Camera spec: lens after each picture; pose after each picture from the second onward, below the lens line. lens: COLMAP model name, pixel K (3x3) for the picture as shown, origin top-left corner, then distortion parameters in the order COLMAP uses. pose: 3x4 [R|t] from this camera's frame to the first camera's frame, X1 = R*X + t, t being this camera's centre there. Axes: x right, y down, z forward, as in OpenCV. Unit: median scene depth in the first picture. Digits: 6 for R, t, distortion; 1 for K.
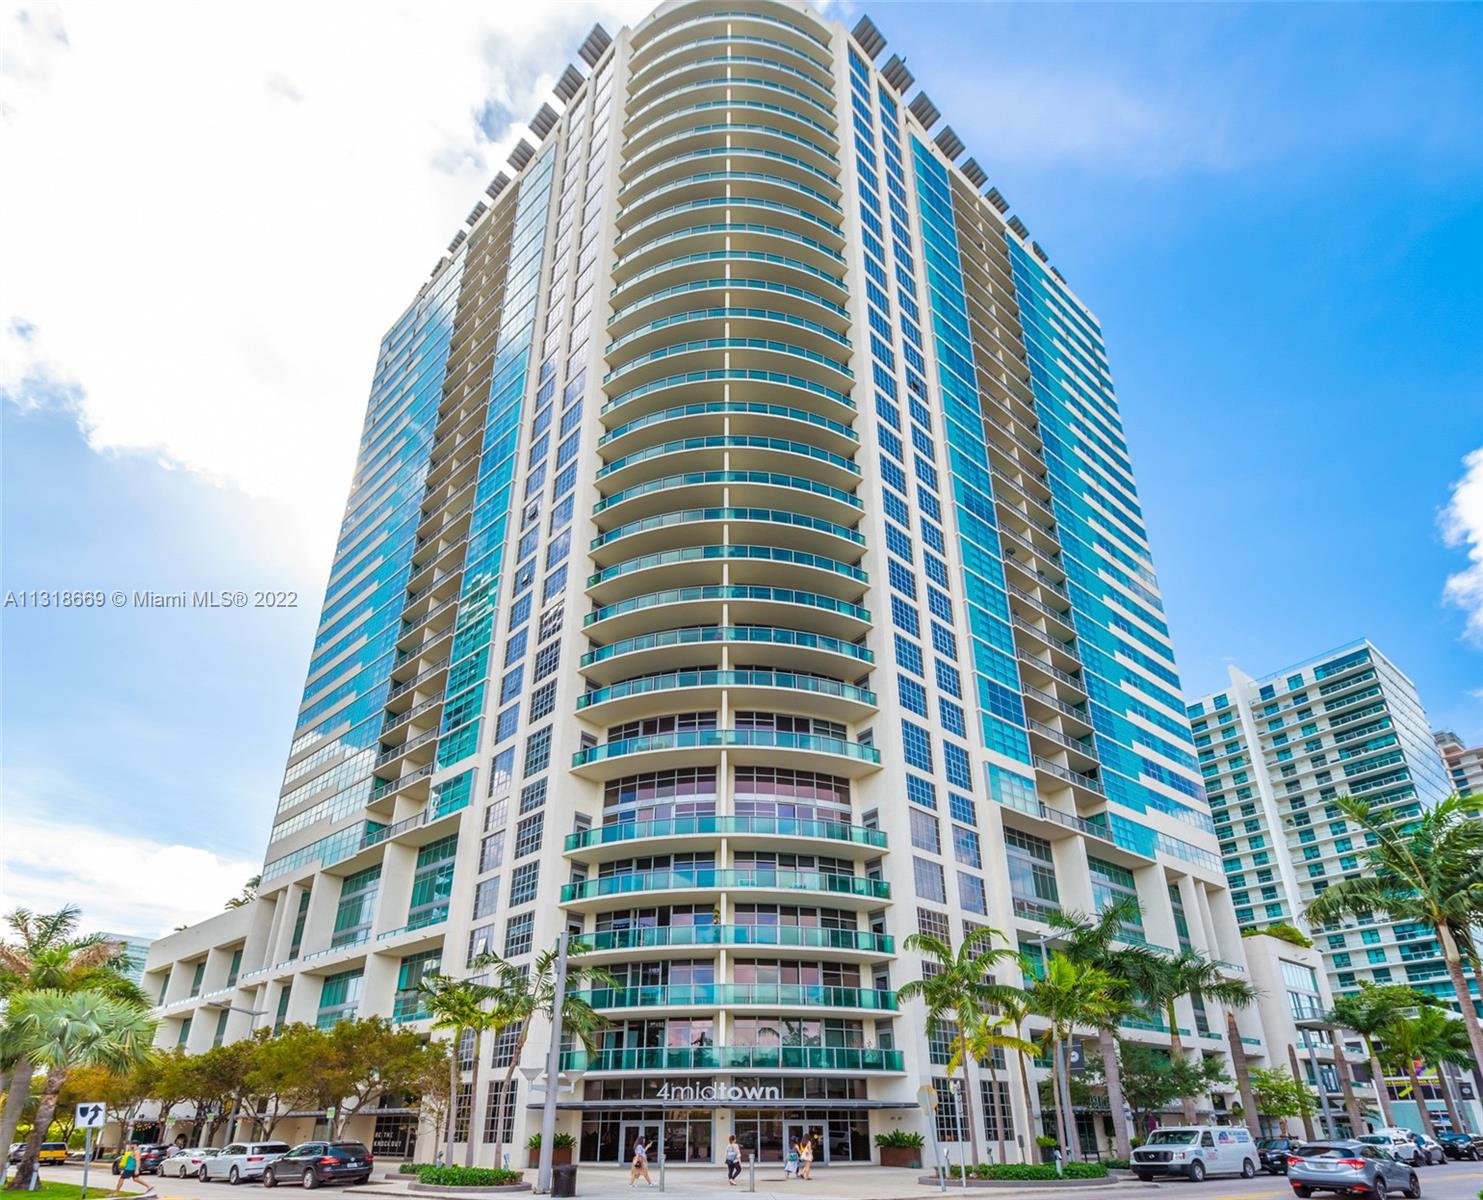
lens RADIAL K [[873.5, 0, 744.5], [0, 873.5, 601.5], [0, 0, 1]] dist [0.007464, 0.000239]
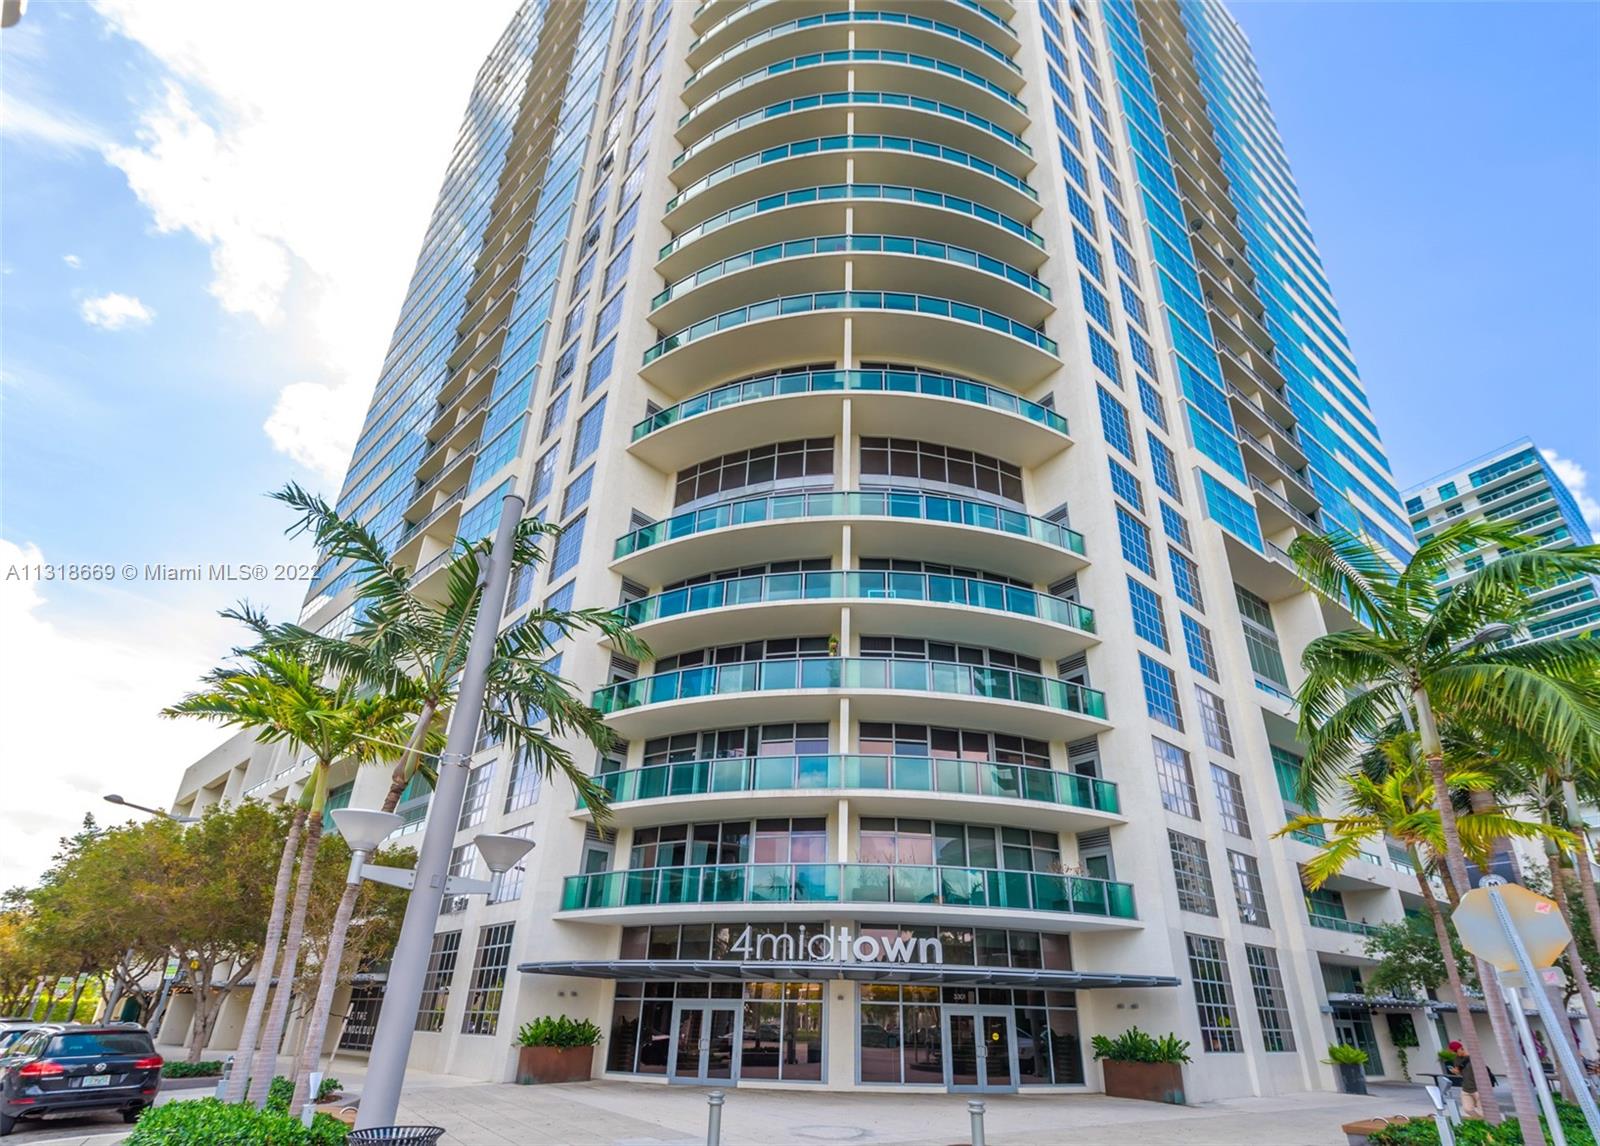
lens RADIAL K [[965.2, 0, 787.4], [0, 965.2, 828.4], [0, 0, 1]] dist [0.018934, -0.000131]
pose [[0.998900, 0.019481, -0.042646, -0.033783], [-0.008705, 0.970837, 0.239584, 0.302112], [0.046069, -0.238950, 0.969938, 0.362072]]
